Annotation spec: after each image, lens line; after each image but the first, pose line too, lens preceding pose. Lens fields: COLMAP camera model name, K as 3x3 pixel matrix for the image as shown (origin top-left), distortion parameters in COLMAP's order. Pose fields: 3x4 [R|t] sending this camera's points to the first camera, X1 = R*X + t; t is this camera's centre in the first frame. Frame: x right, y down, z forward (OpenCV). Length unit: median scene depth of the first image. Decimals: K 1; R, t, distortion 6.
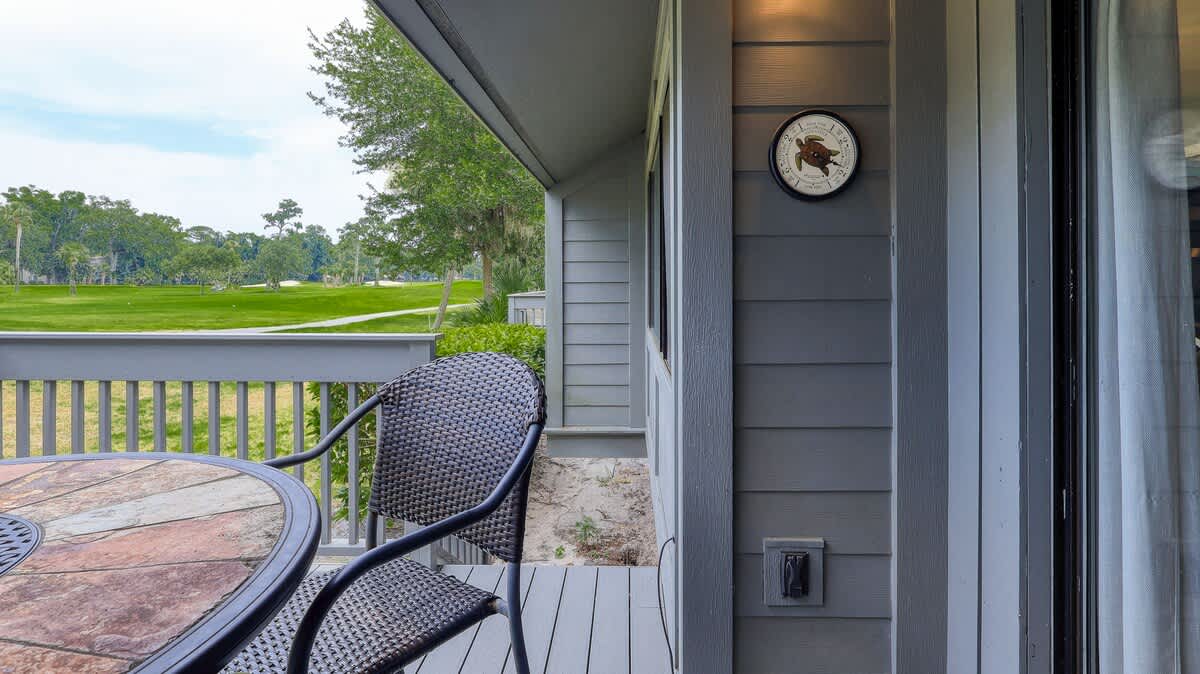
lens RADIAL K [[576.0, 0, 619.7], [0, 576.0, 287.4], [0, 0, 1]] dist [0.004708, -0.002640]
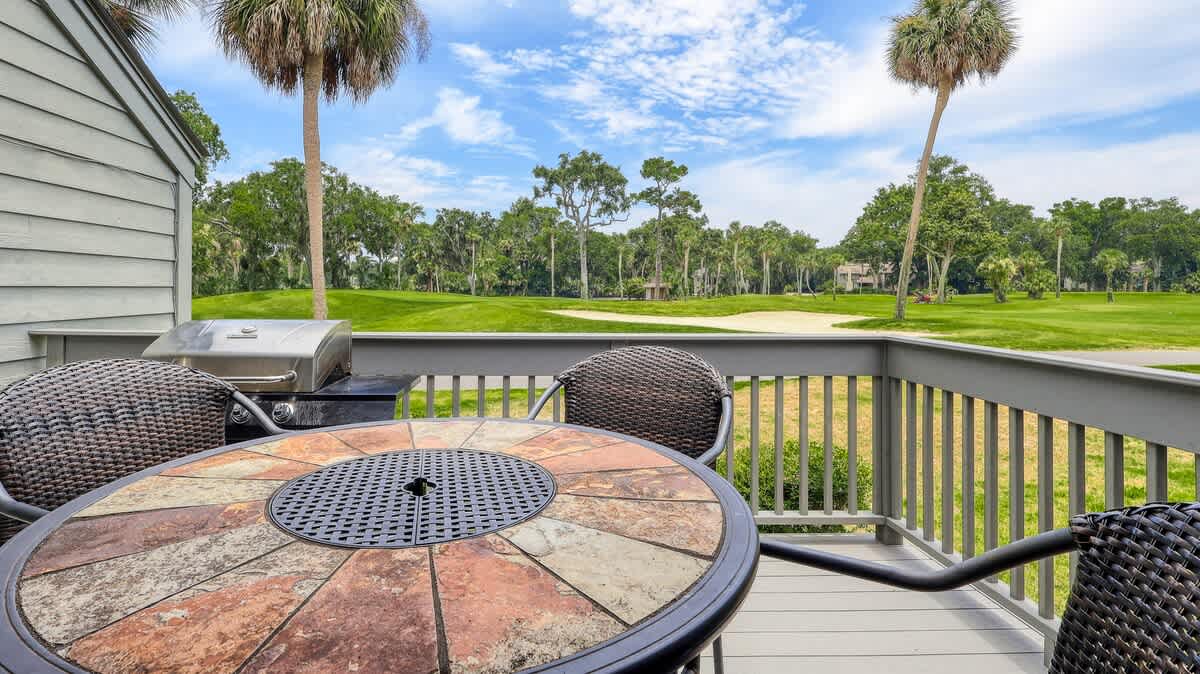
lens RADIAL K [[576.0, 0, 577.9], [0, 576.0, 290.3], [0, 0, 1]] dist [0.004708, -0.002640]
pose [[0.043755, 0.004884, -0.999030, 0.009365], [-0.011389, 0.999926, 0.004390, -0.002715], [0.998977, 0.011186, 0.043807, 0.087654]]
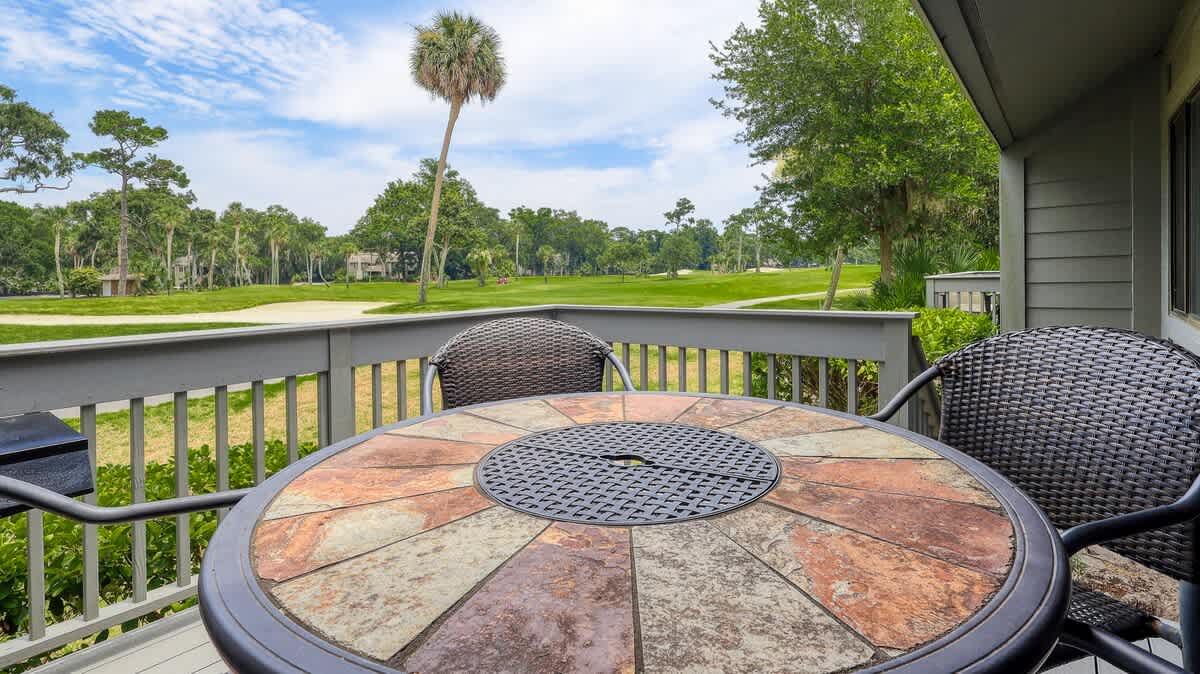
lens RADIAL K [[576.0, 0, 609.6], [0, 576.0, 276.9], [0, 0, 1]] dist [0.004708, -0.002640]
pose [[0.807188, -0.014561, -0.590115, -0.043759], [0.017240, 0.999851, -0.001088, 0.003993], [0.590043, -0.009295, 0.807319, -0.016766]]
